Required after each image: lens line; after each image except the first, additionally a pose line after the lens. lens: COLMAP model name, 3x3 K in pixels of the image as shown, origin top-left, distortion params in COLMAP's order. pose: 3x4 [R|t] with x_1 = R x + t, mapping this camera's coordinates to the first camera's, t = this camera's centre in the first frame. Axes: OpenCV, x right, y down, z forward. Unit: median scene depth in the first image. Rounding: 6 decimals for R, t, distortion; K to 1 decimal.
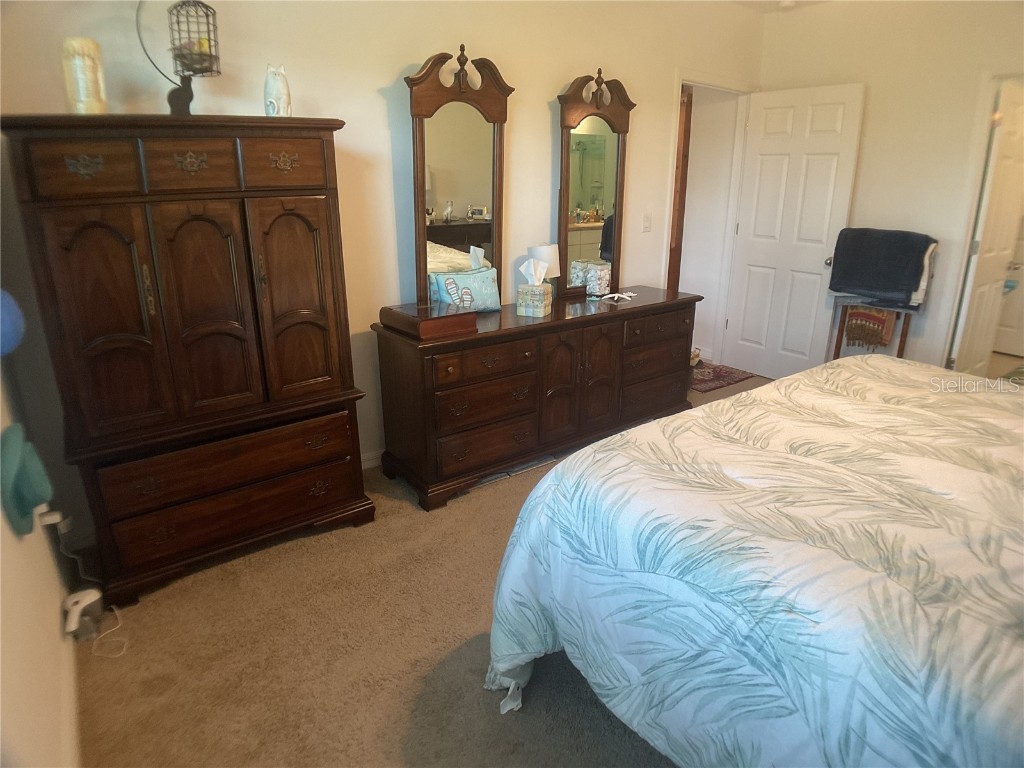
lens RADIAL K [[587.4, 0, 507.2], [0, 587.4, 388.1], [0, 0, 1]] dist [-0.083878, -0.001734]
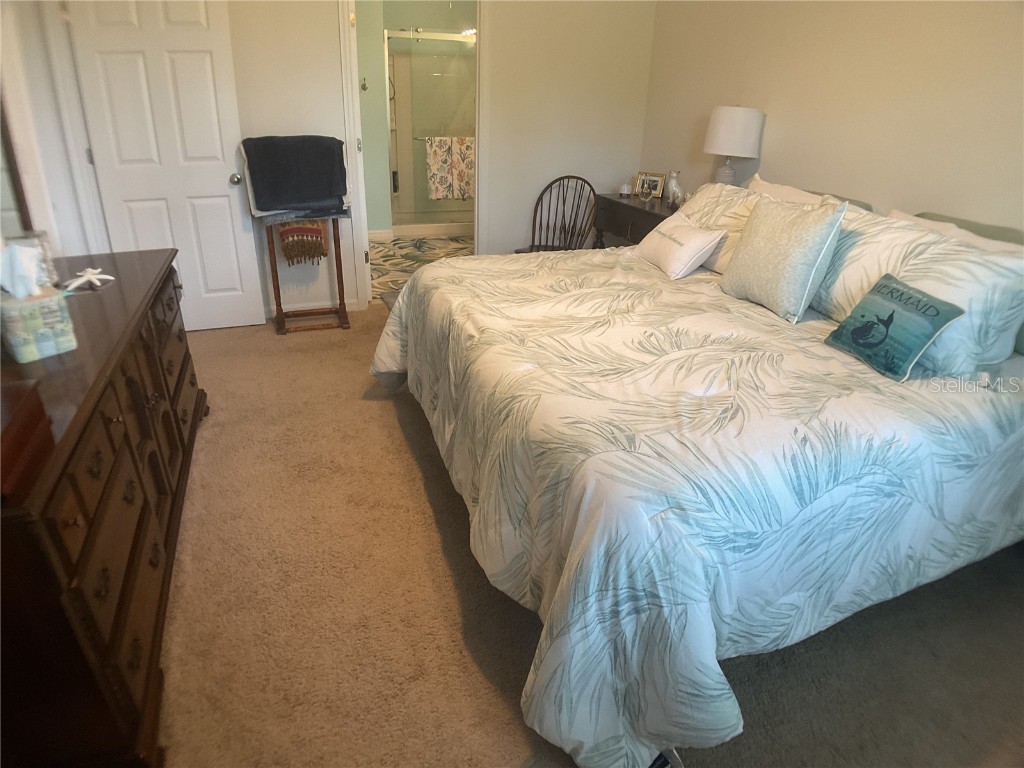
lens RADIAL K [[587.4, 0, 517.4], [0, 587.4, 383.6], [0, 0, 1]] dist [-0.083878, -0.001734]
pose [[0.255798, -0.406154, 0.877272, -0.472003], [0.281881, 0.899366, 0.334191, -0.241740], [-0.924722, 0.161801, 0.344543, 0.765678]]
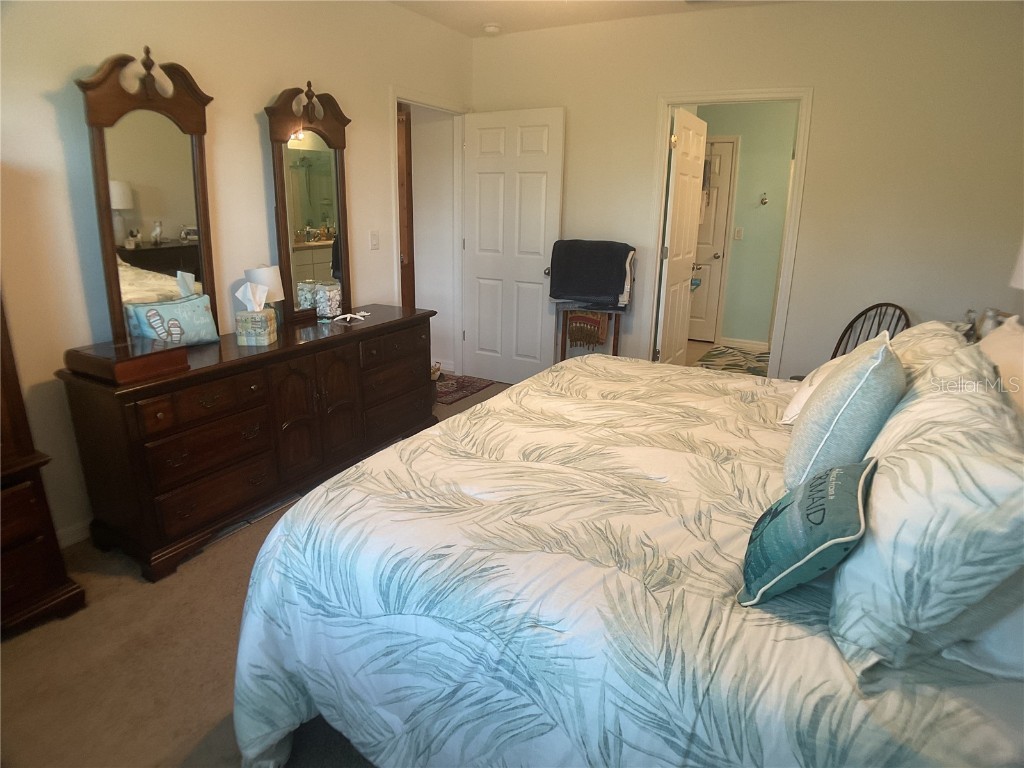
lens RADIAL K [[587.4, 0, 508.0], [0, 587.4, 388.2], [0, 0, 1]] dist [-0.083878, -0.001734]
pose [[0.909592, -0.105176, 0.401970, 0.051868], [0.116046, 0.993240, -0.002709, -0.014145], [-0.398968, 0.049111, 0.915649, 0.039187]]
